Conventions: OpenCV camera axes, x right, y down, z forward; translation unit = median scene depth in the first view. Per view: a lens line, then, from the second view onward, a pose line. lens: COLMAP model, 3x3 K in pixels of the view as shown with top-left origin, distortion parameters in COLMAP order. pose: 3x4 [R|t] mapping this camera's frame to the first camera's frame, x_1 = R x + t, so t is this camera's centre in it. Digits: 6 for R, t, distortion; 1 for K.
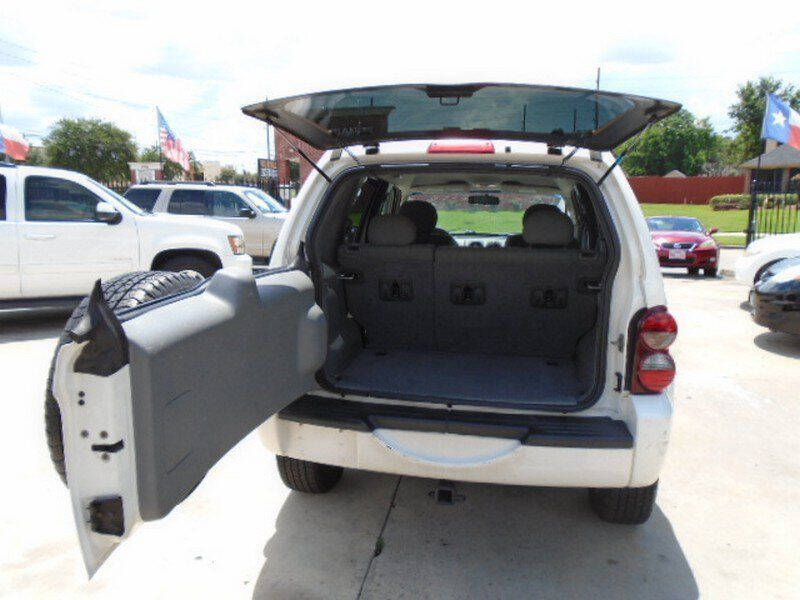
lens RADIAL K [[613.8, 0, 401.6], [0, 613.8, 297.4], [0, 0, 1]] dist [-0.011105, 0.003406]
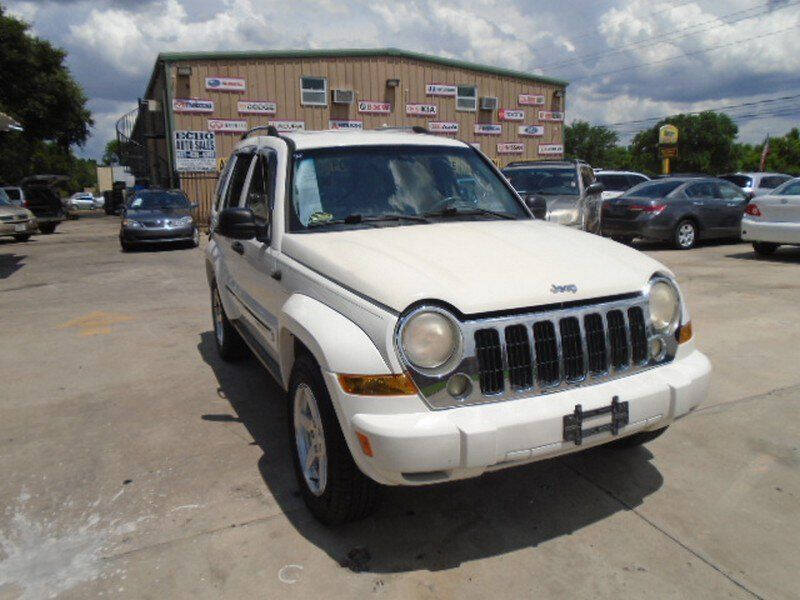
lens RADIAL K [[613.8, 0, 399.6], [0, 613.8, 300.0], [0, 0, 1]] dist [-0.011105, 0.003406]
pose [[-0.823900, 0.118870, -0.554129, 0.927880], [-0.081574, 0.942701, 0.323513, -0.389616], [0.560834, 0.311745, -0.766994, 2.595900]]
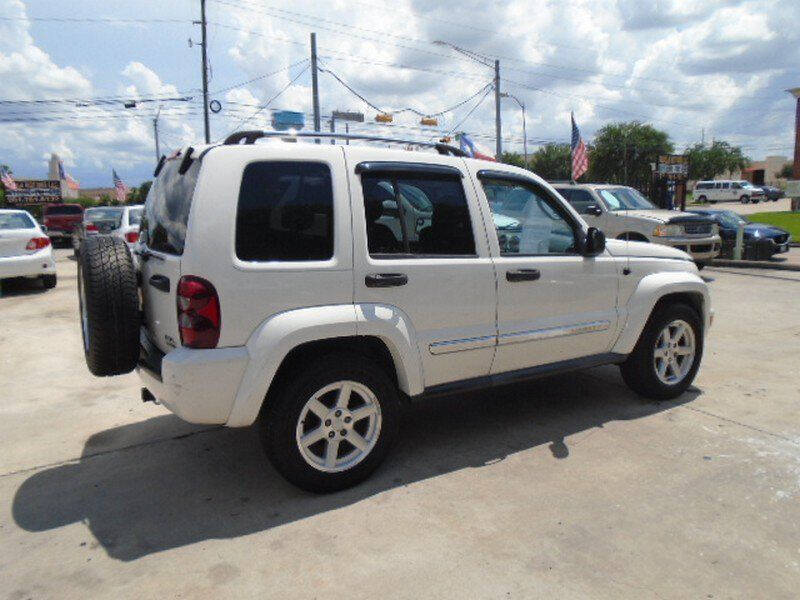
lens RADIAL K [[613.8, 0, 400.5], [0, 613.8, 300.3], [0, 0, 1]] dist [-0.011105, 0.003406]
pose [[0.654067, 0.109919, -0.748408, 1.240840], [-0.106907, 0.992888, 0.052396, -0.035617], [0.748844, 0.045739, 0.661166, 0.389330]]
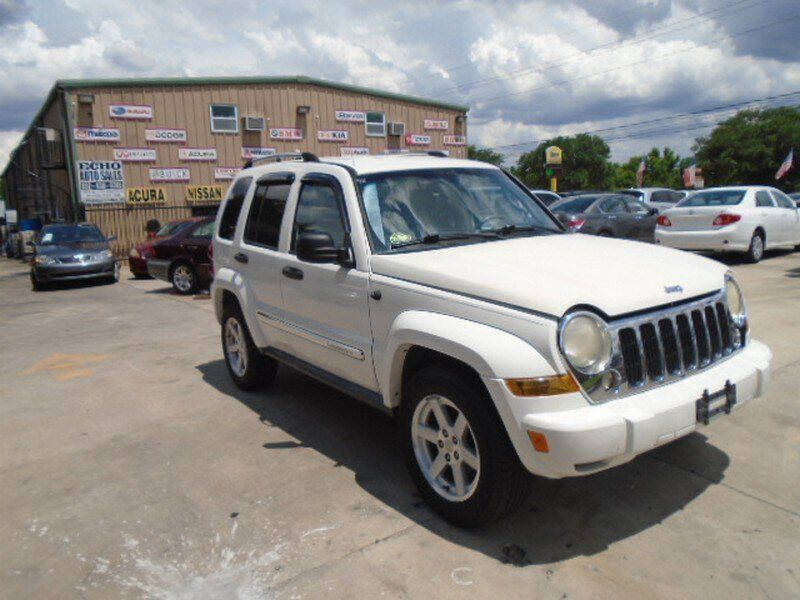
lens RADIAL K [[613.8, 0, 400.0], [0, 613.8, 299.3], [0, 0, 1]] dist [-0.011105, 0.003406]
pose [[-0.708099, 0.141965, -0.691695, 1.224059], [-0.073830, 0.959326, 0.272475, -0.365097], [0.702243, 0.244006, -0.668816, 2.422484]]
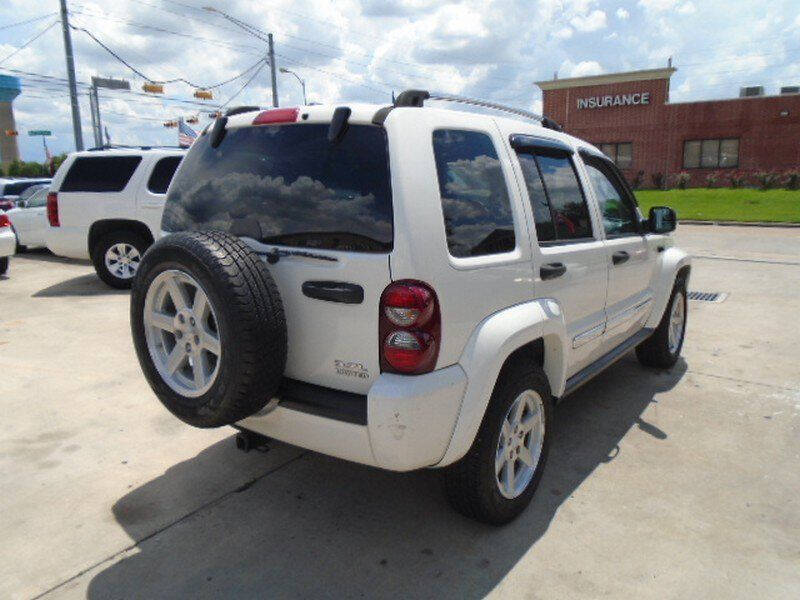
lens RADIAL K [[613.8, 0, 400.3], [0, 613.8, 300.2], [0, 0, 1]] dist [-0.011105, 0.003406]
pose [[0.892482, 0.075708, -0.444683, 0.631660], [-0.058660, 0.996923, 0.051998, -0.001968], [0.447252, -0.020322, 0.894177, 0.130536]]
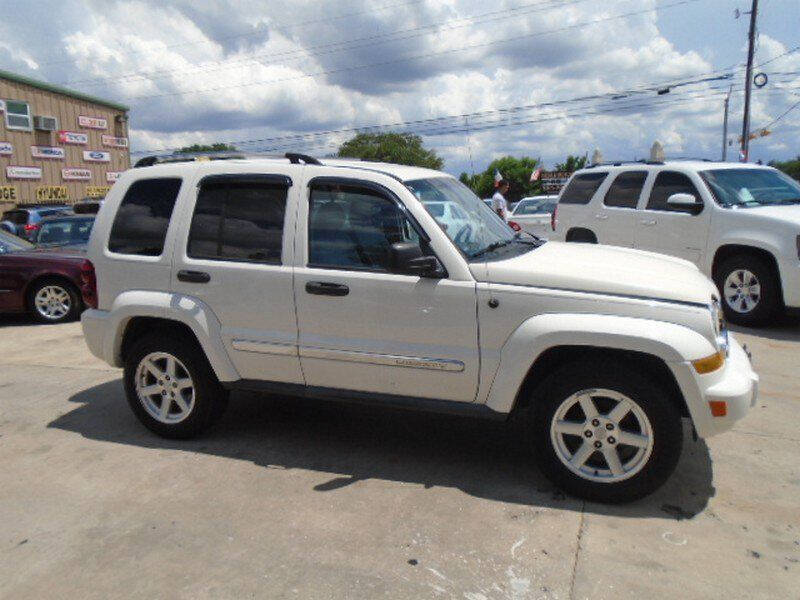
lens RADIAL K [[613.8, 0, 399.1], [0, 613.8, 297.7], [0, 0, 1]] dist [-0.011105, 0.003406]
pose [[-0.185831, 0.162707, -0.969016, 1.573810], [-0.138924, 0.971937, 0.189840, -0.269381], [0.972711, 0.169898, -0.158012, 1.699422]]
